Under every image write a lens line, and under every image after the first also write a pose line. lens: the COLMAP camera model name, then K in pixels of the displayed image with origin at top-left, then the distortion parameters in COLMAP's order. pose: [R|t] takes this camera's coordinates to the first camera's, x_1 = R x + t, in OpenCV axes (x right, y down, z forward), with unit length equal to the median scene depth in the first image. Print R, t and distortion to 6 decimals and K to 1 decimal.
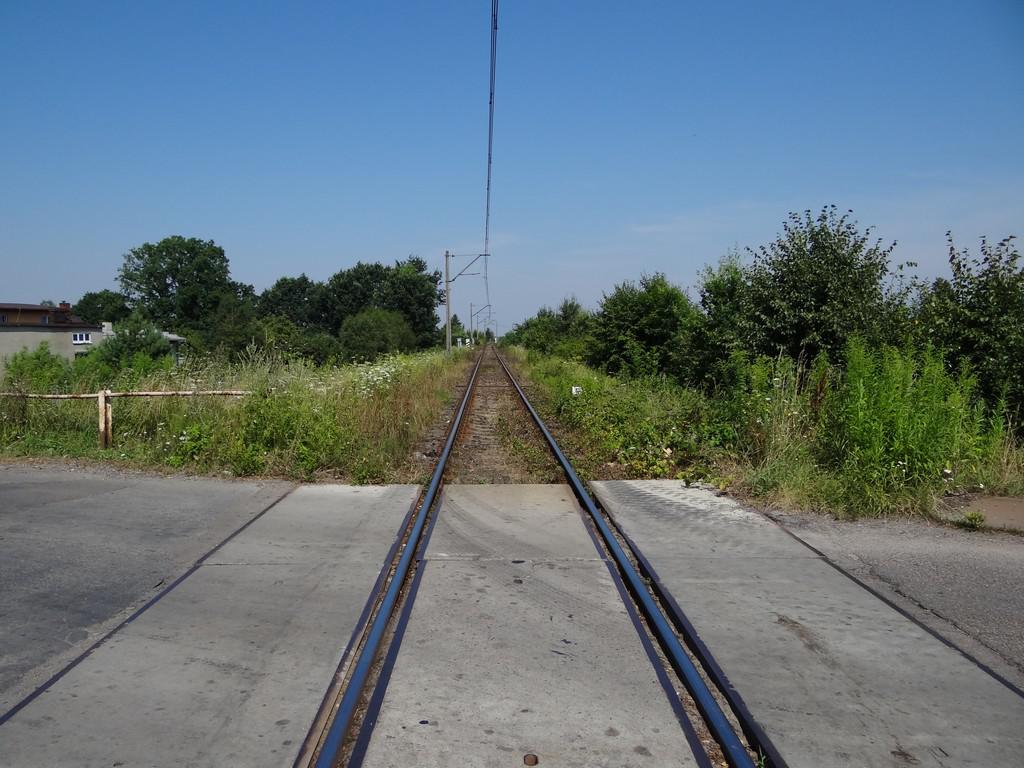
lens RADIAL K [[805.7, 0, 512.4], [0, 805.7, 383.2], [0, 0, 1]] dist [0.000171, 0.000459]
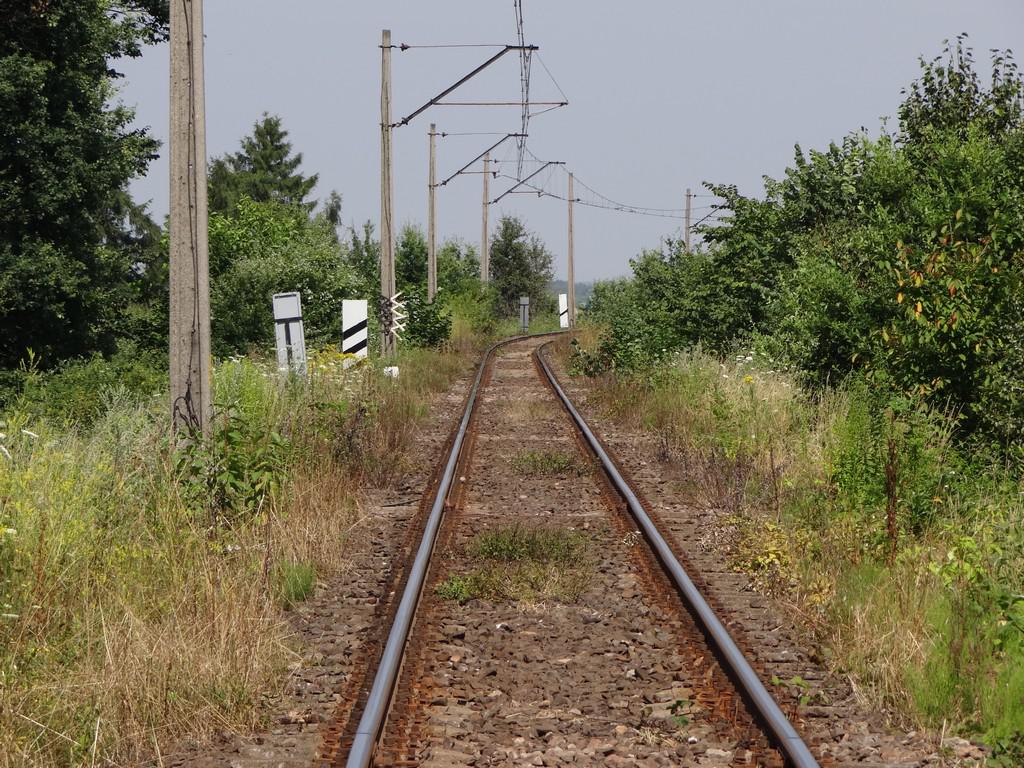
lens RADIAL K [[5358.9, 0, 512.0], [0, 5358.9, 383.8], [0, 0, 1]] dist [0.002838, 0.000000]
pose [[0.999564, 0.008636, -0.028247, -0.005519], [-0.009725, 0.999206, -0.038638, -0.007977], [0.027890, 0.038896, 0.998854, 0.134246]]
